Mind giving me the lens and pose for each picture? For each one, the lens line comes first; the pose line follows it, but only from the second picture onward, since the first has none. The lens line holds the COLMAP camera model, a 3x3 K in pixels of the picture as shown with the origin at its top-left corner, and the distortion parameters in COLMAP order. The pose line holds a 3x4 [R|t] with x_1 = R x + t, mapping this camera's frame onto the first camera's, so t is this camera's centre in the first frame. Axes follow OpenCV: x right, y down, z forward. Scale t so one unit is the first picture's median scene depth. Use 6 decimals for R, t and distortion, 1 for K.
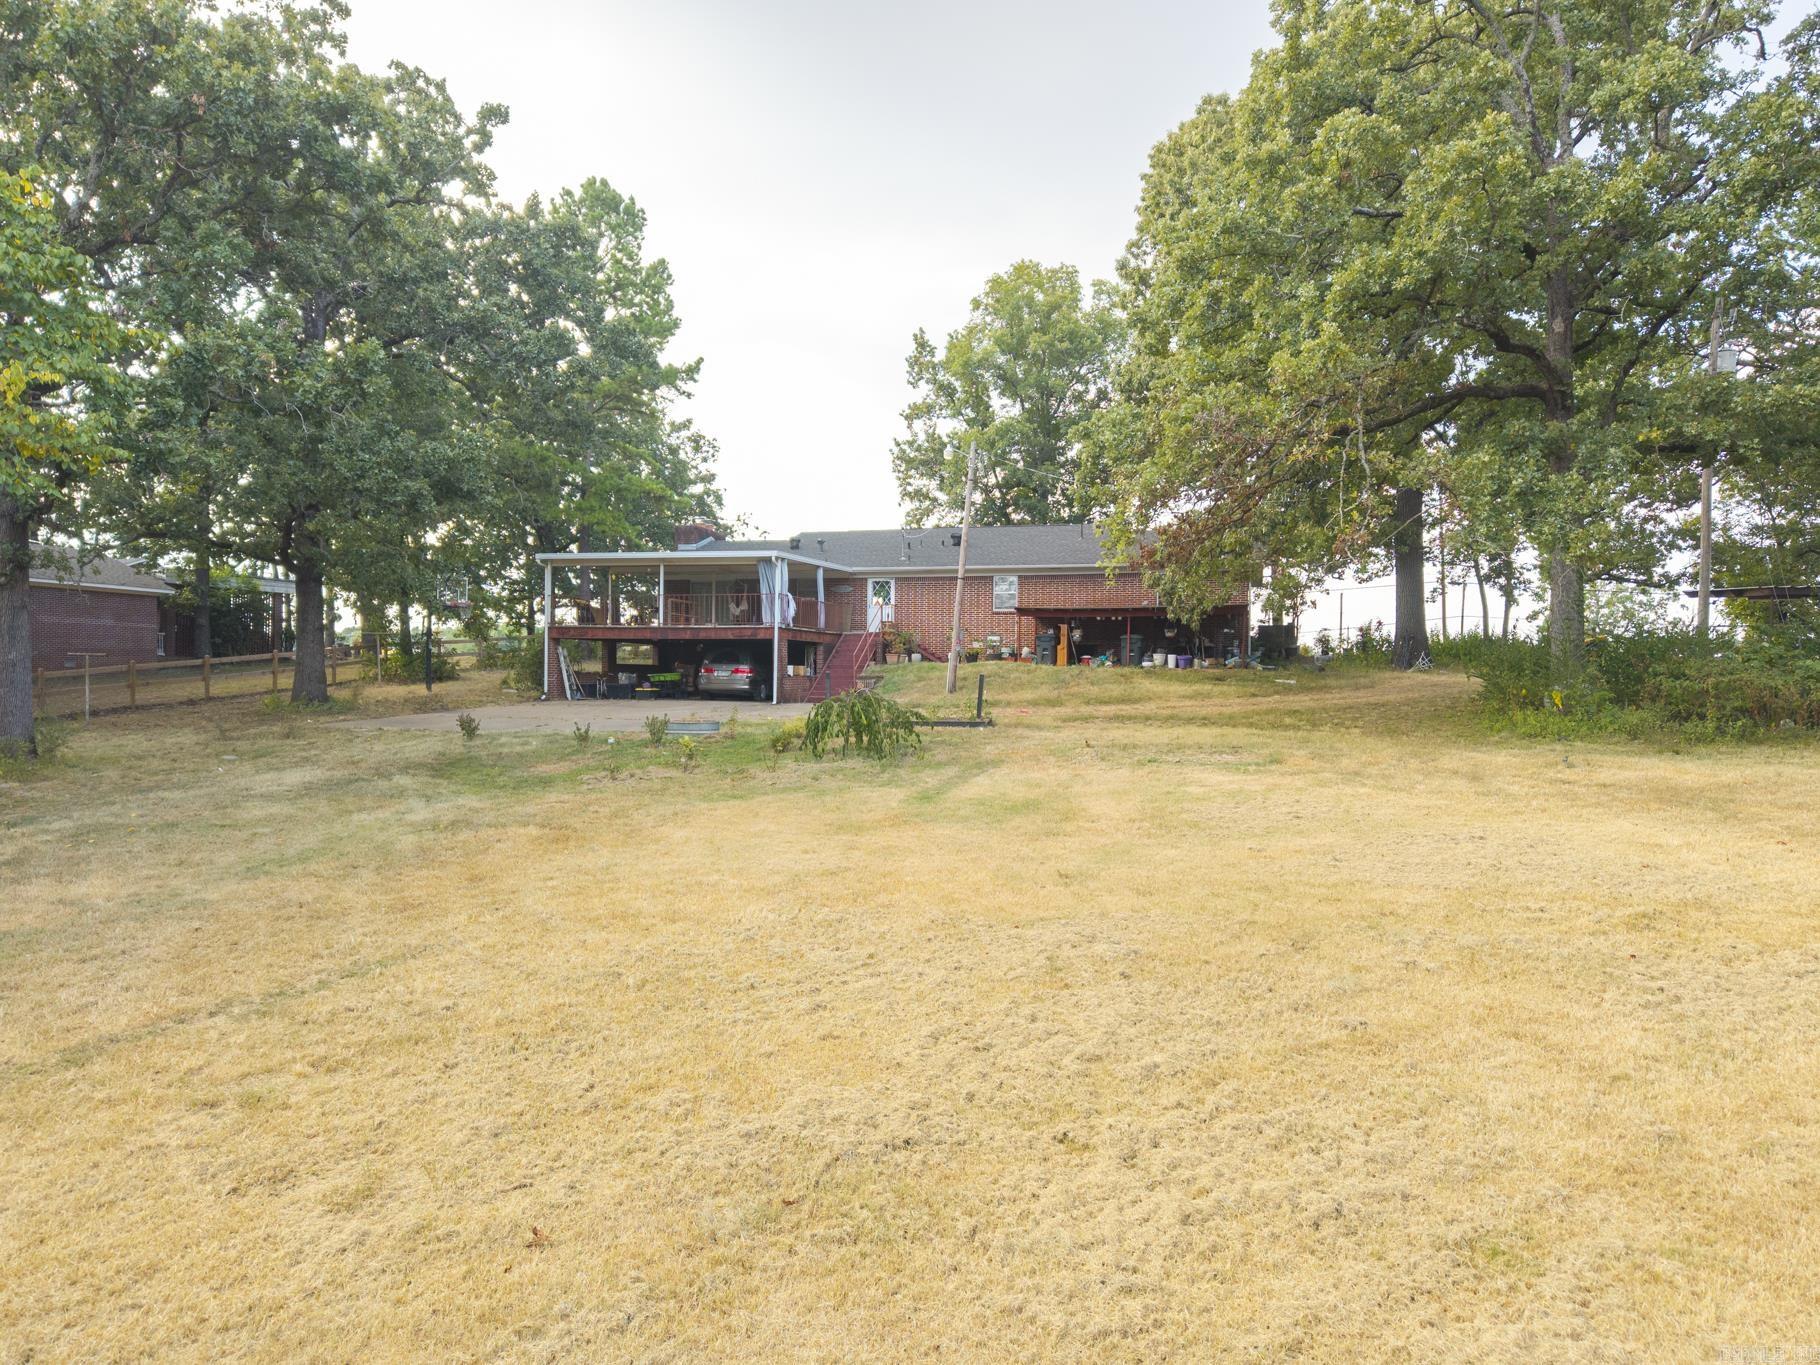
lens RADIAL K [[1181.0, 0, 910.0], [0, 1181.0, 682.5], [0, 0, 1]] dist [0.063865, -0.044162]
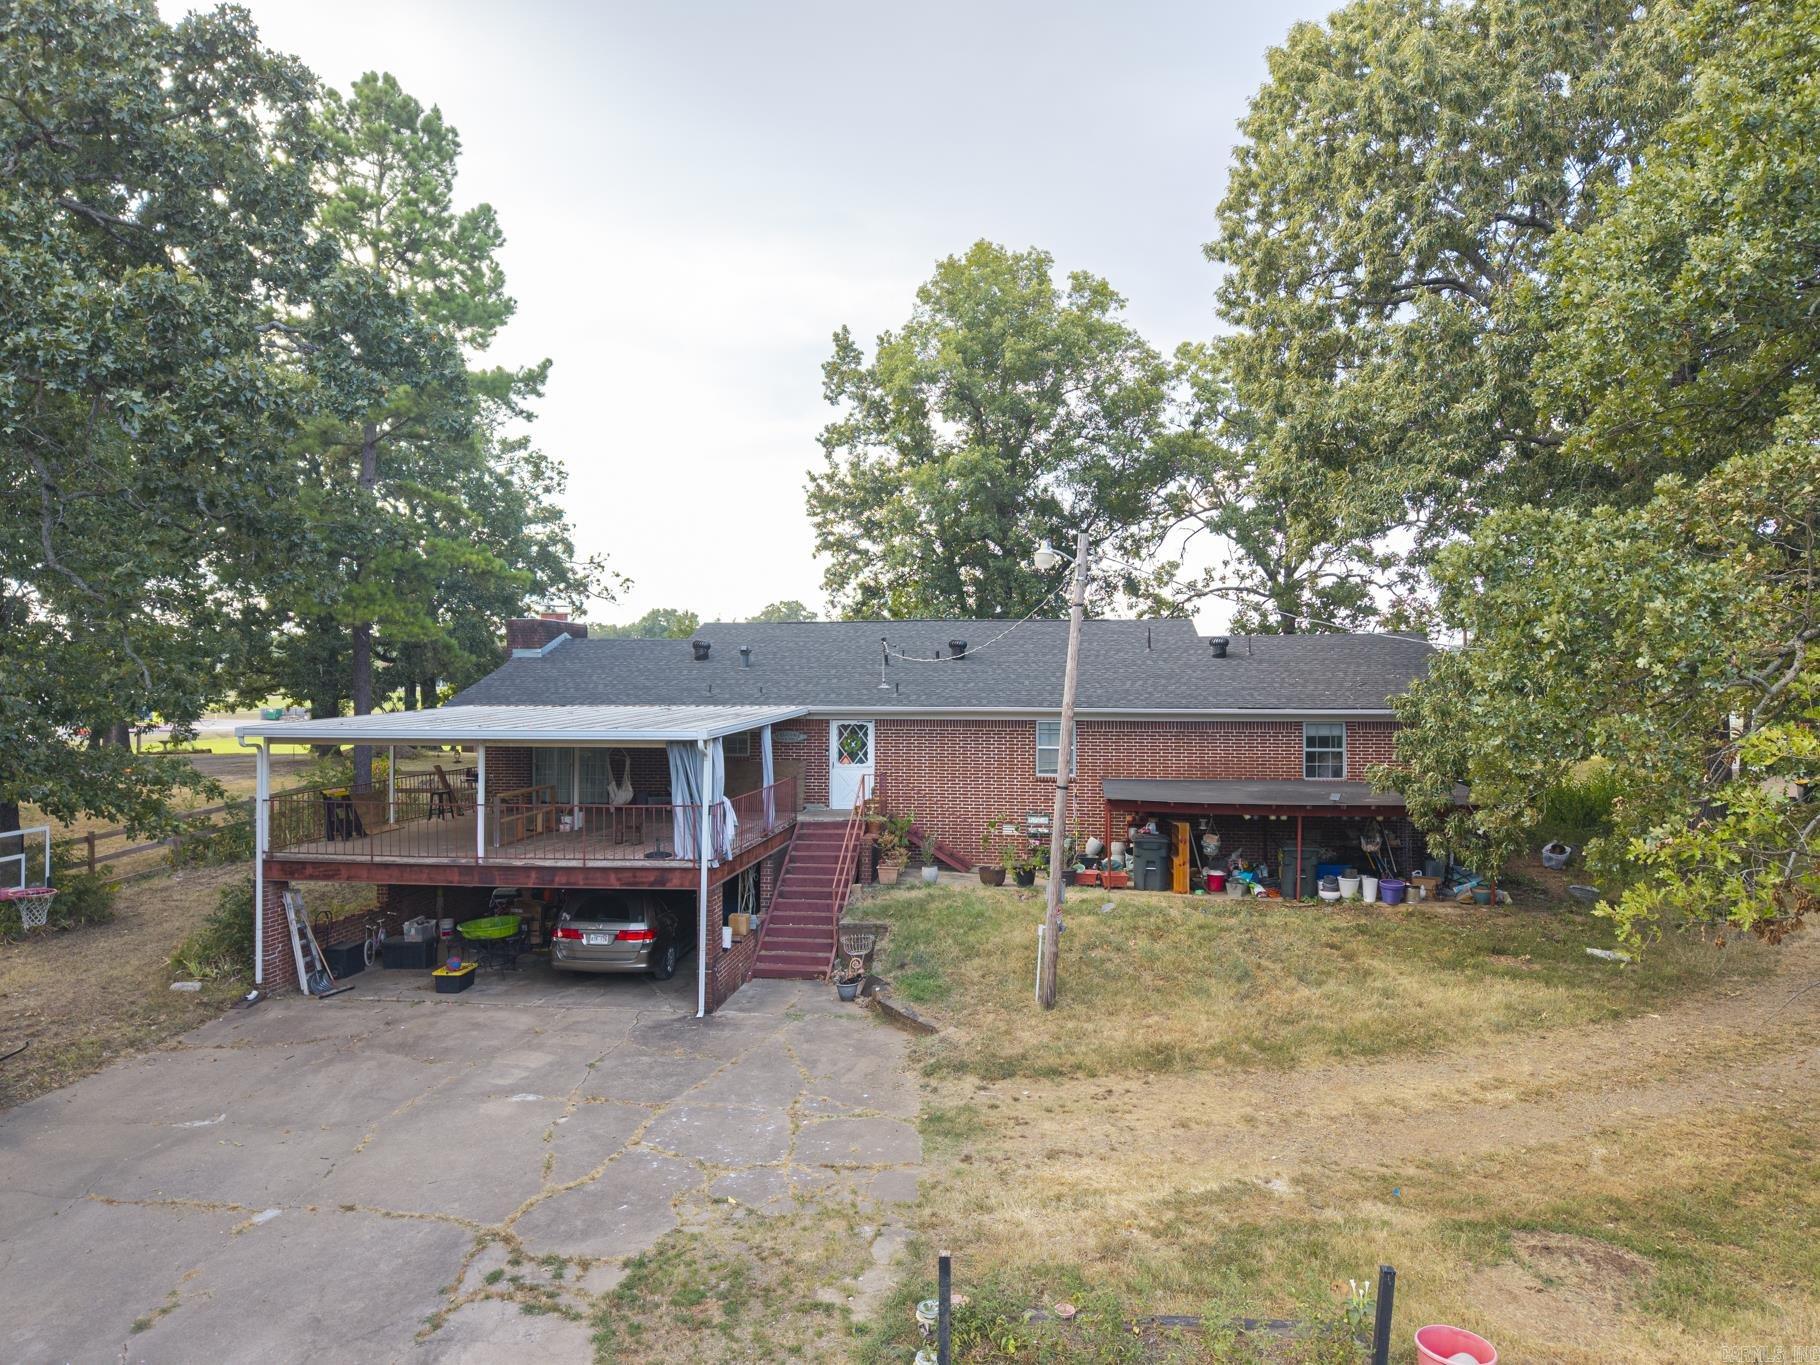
lens RADIAL K [[1202.3, 0, 902.8], [0, 1202.3, 684.4], [0, 0, 1]] dist [0.041815, -0.047694]
pose [[0.992814, -0.006833, 0.119469, -0.061561], [0.007498, 0.999959, -0.005118, -0.087938], [-0.119429, 0.005977, 0.992825, 0.311397]]
